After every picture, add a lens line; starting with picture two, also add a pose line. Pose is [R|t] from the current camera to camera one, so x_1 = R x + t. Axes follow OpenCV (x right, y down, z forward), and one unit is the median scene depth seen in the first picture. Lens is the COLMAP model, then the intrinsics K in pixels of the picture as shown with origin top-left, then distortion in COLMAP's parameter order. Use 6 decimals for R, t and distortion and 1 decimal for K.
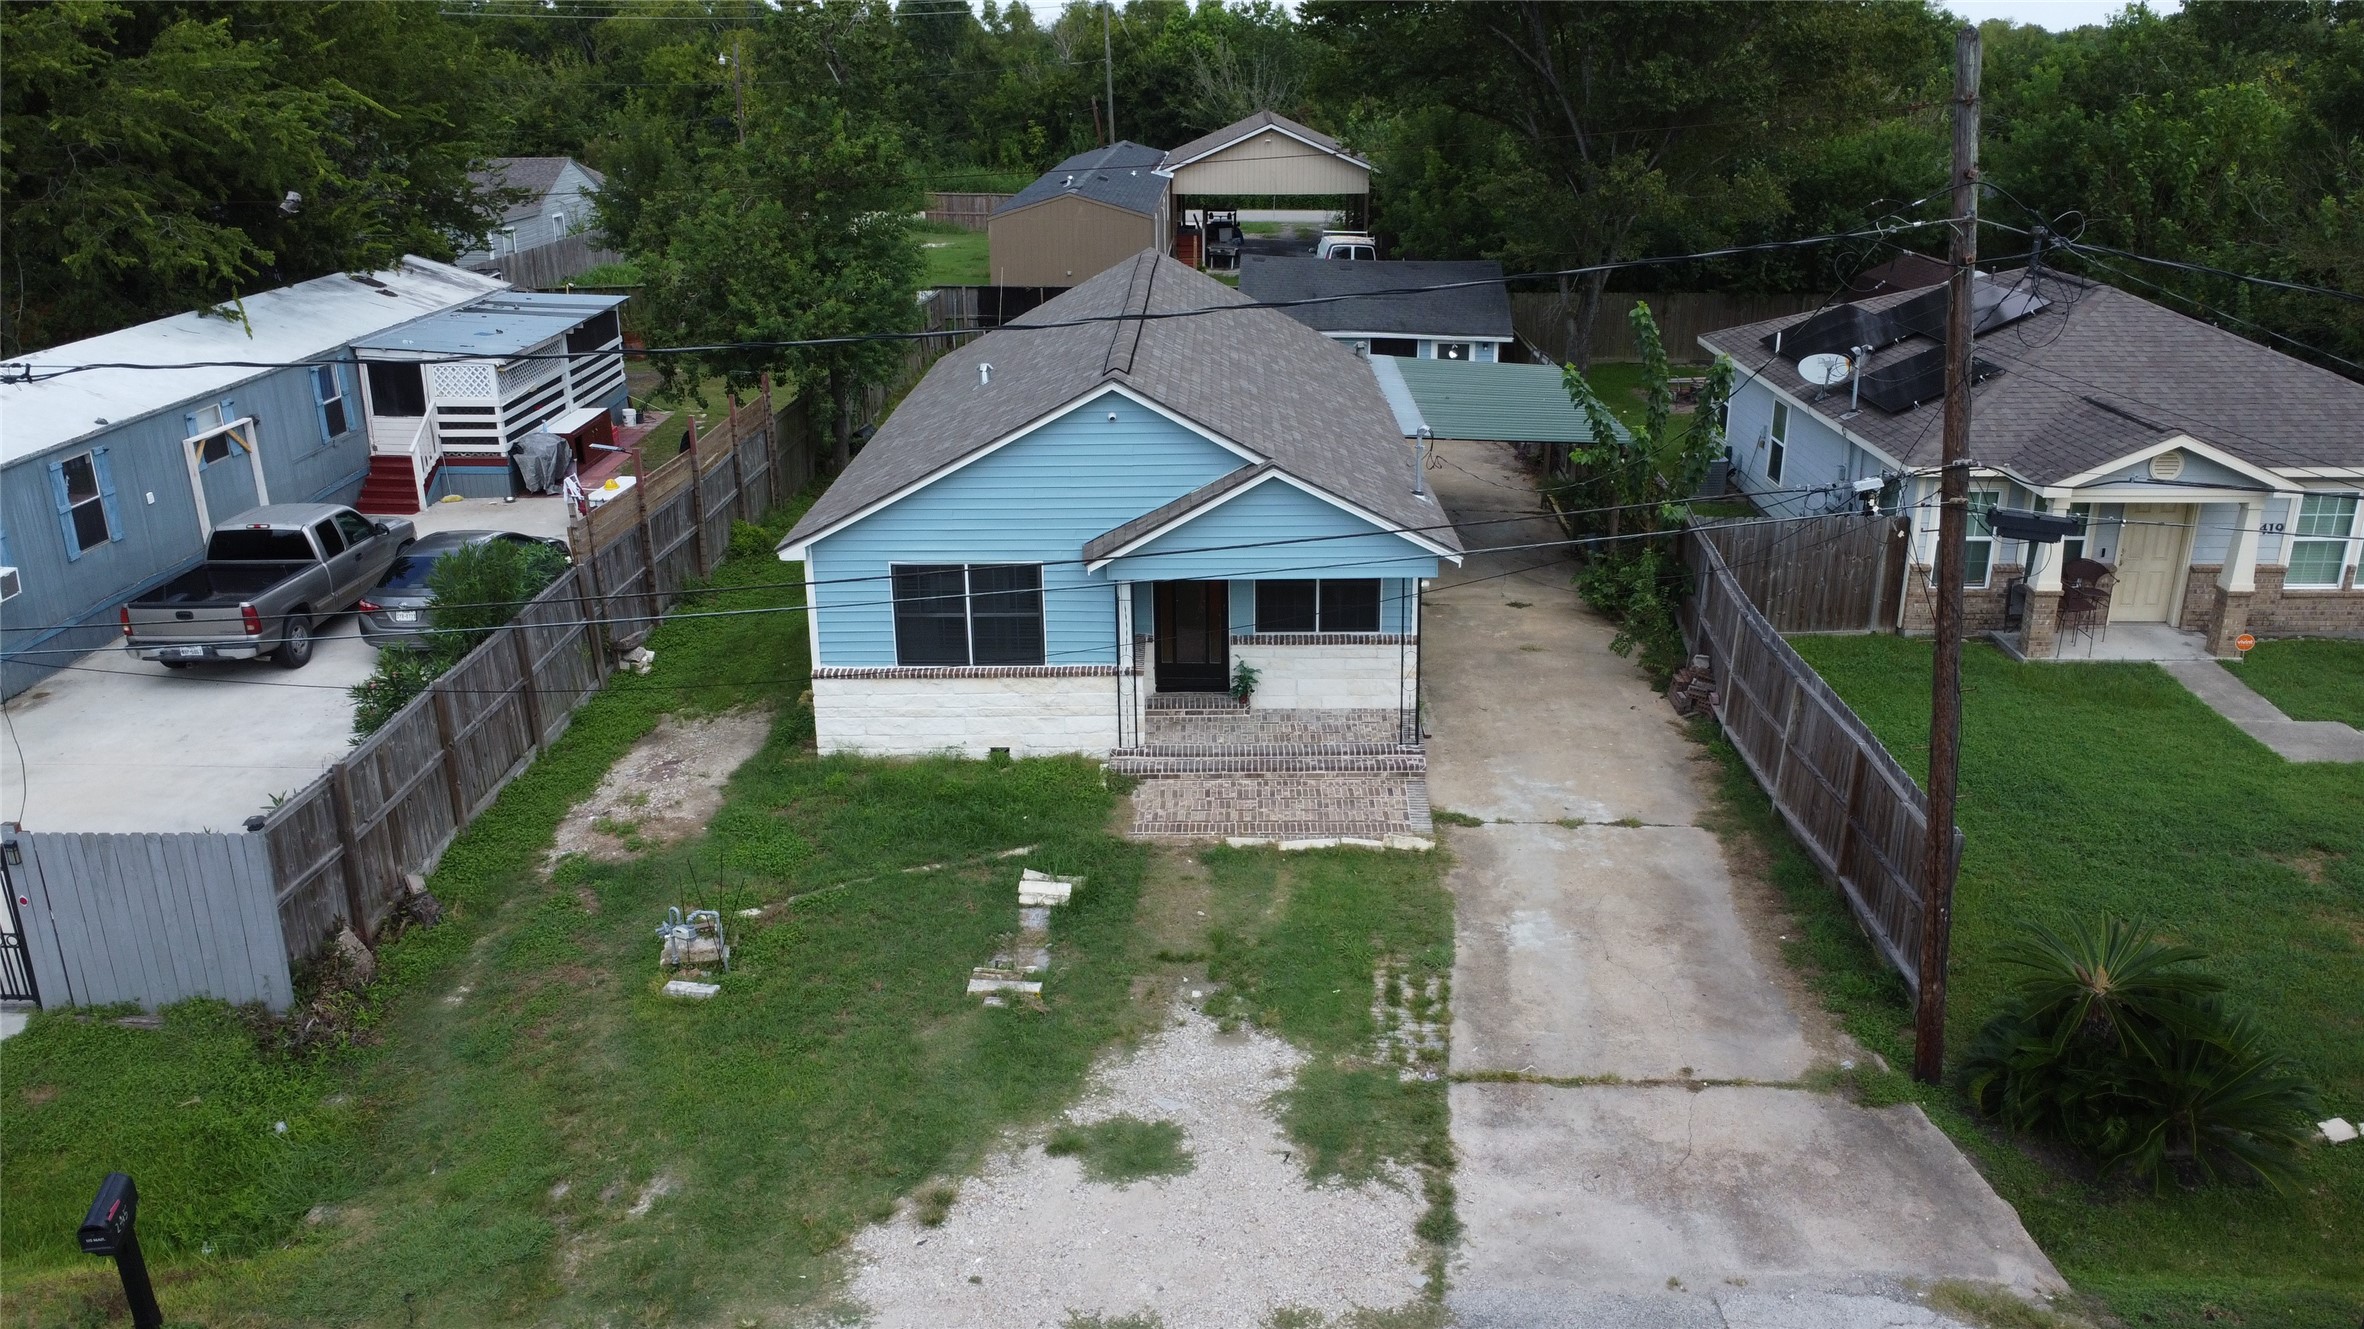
lens RADIAL K [[1793.0, 0, 1192.3], [0, 1793.0, 658.6], [0, 0, 1]] dist [-0.000192, -0.000831]
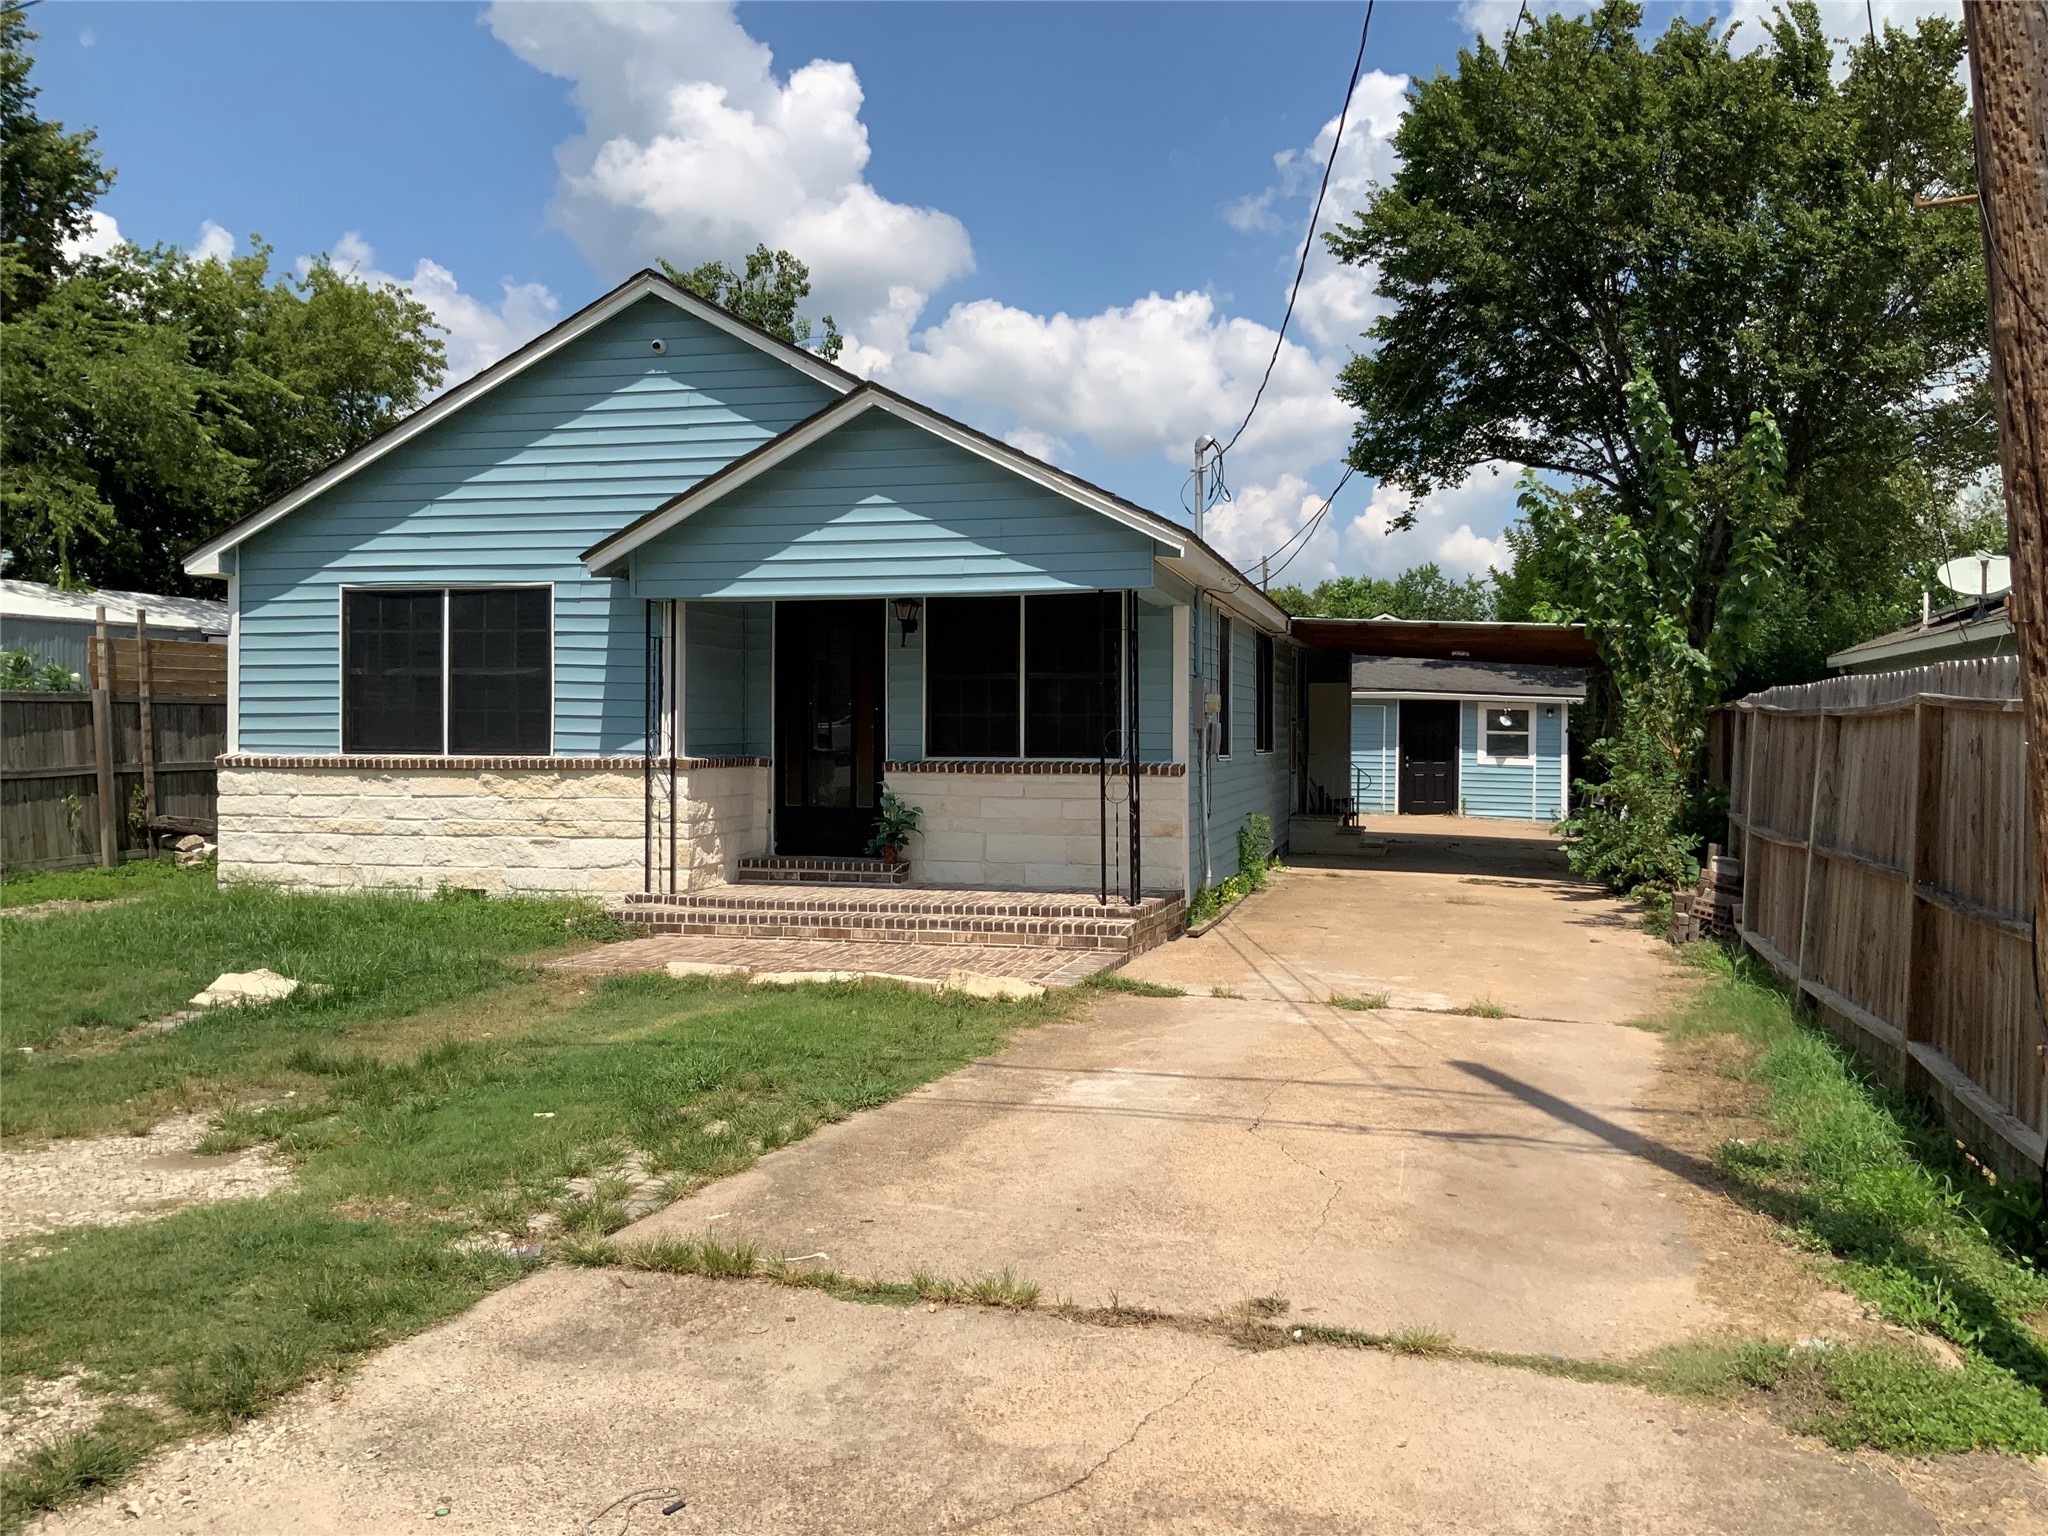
lens RADIAL K [[1693.7, 0, 1037.3], [0, 1693.7, 772.5], [0, 0, 1]] dist [0.080340, -0.162644]
pose [[0.971767, 0.020195, -0.235077, 0.224464], [-0.091427, 0.950718, -0.296272, 0.171464], [0.217508, 0.309399, 0.925723, 0.500303]]
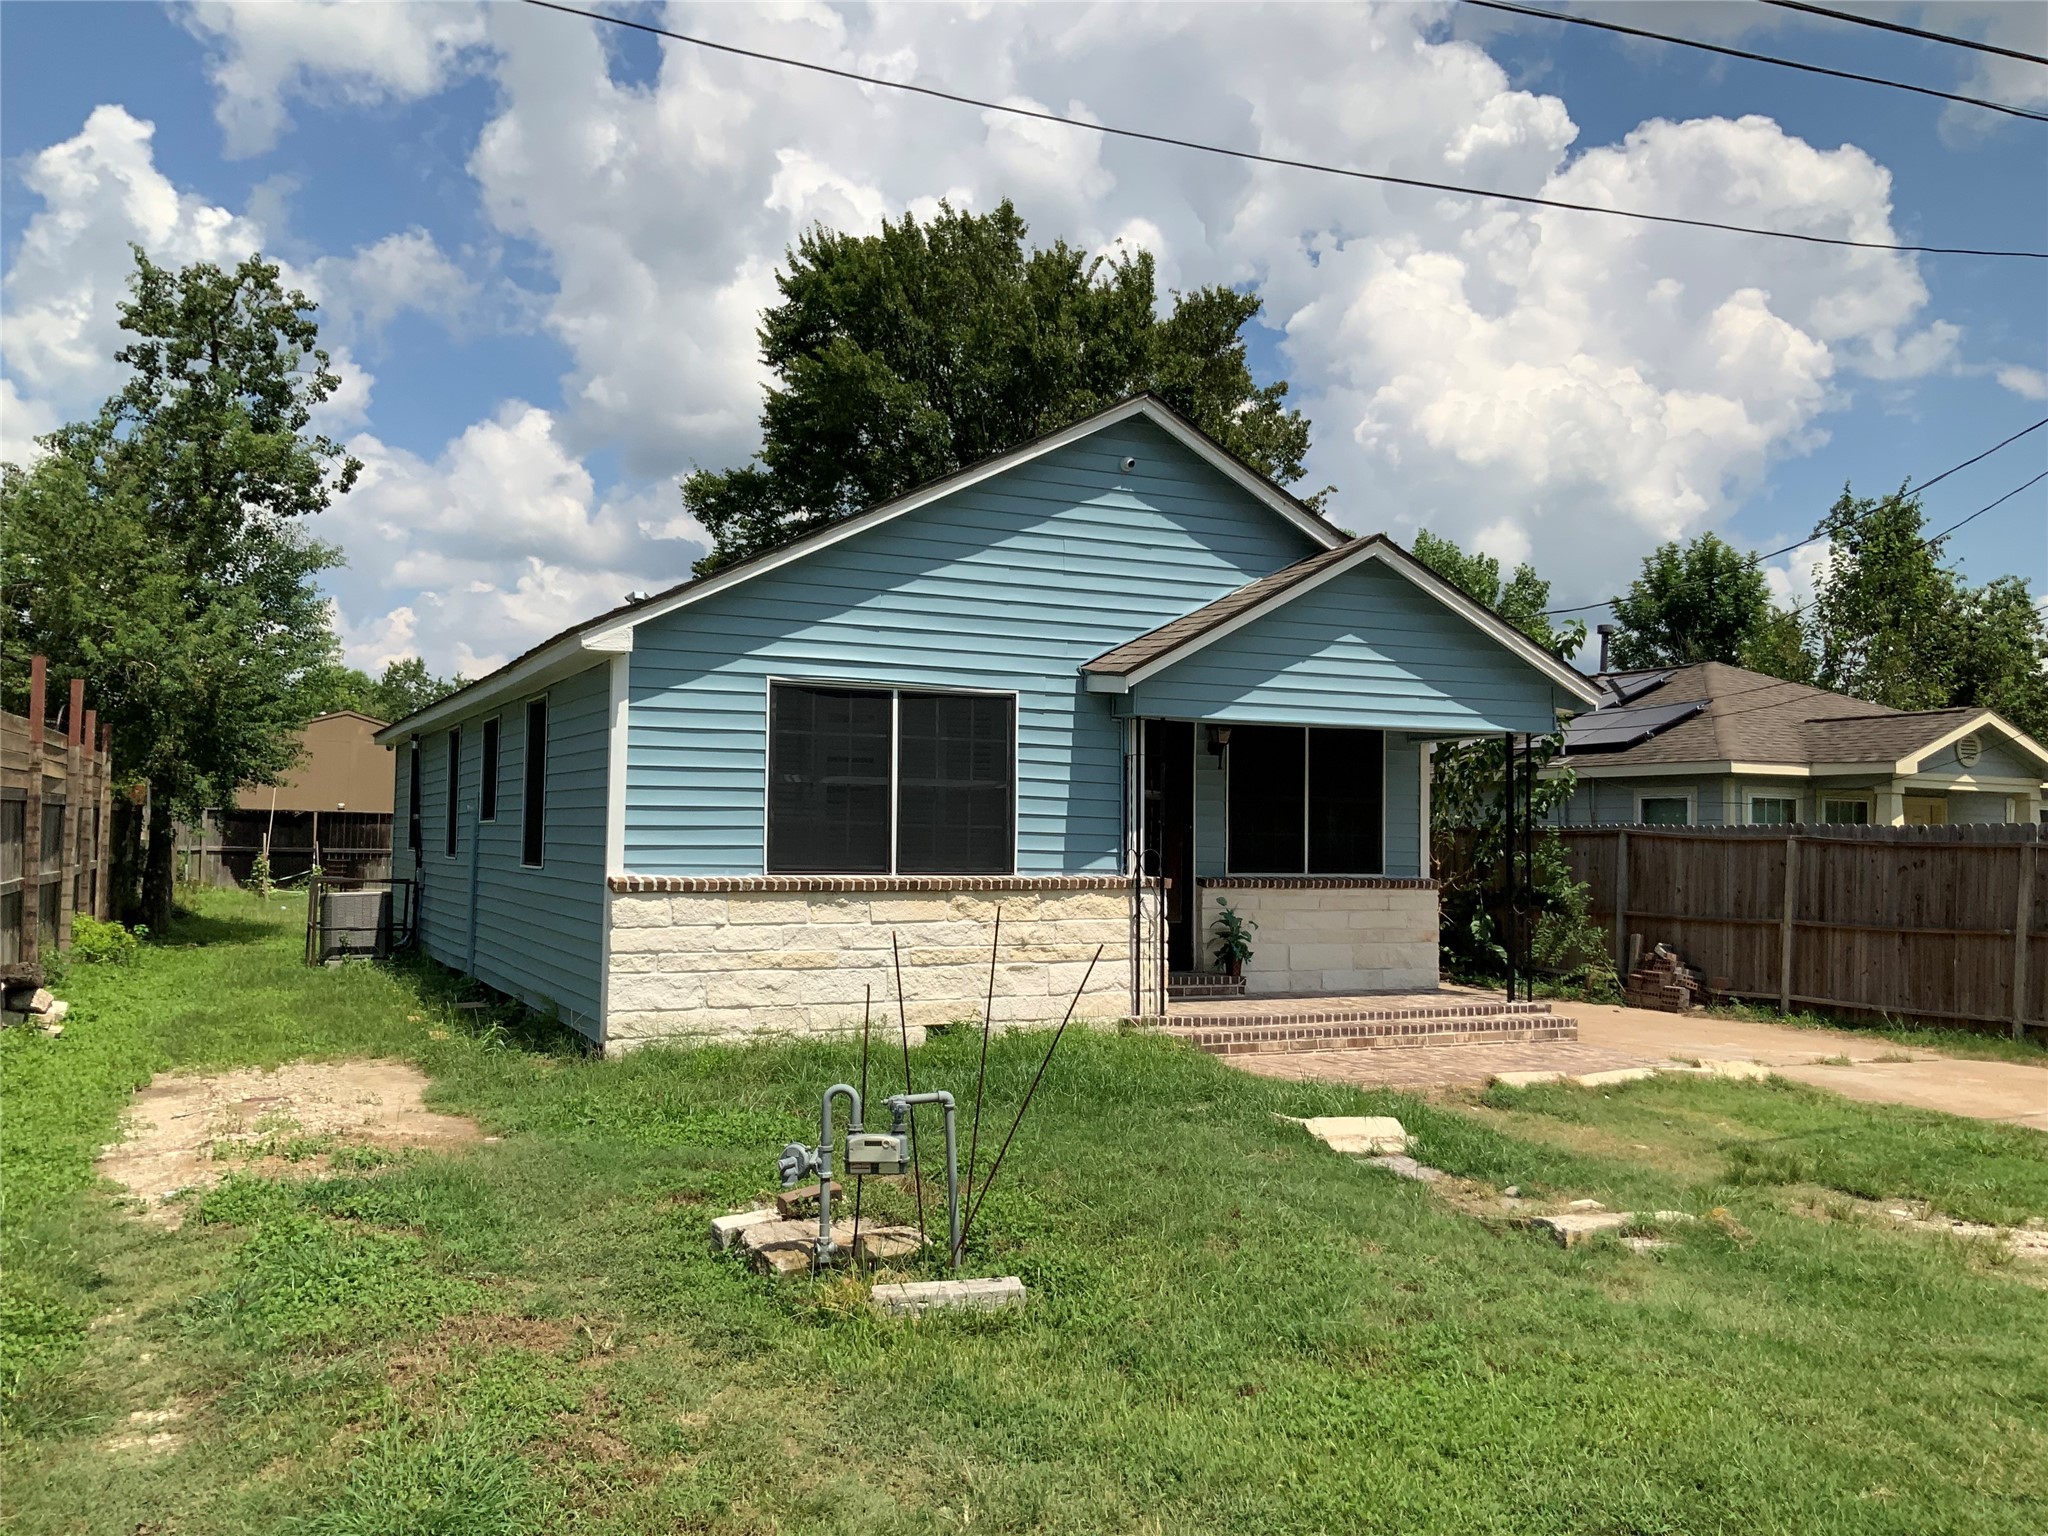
lens RADIAL K [[1693.7, 0, 1022.2], [0, 1693.7, 761.9], [0, 0, 1]] dist [0.080340, -0.162644]
pose [[0.895341, 0.042878, 0.443313, -0.329865], [0.125241, 0.930953, -0.342989, 0.160917], [-0.427410, 0.362613, 0.828150, 0.539263]]
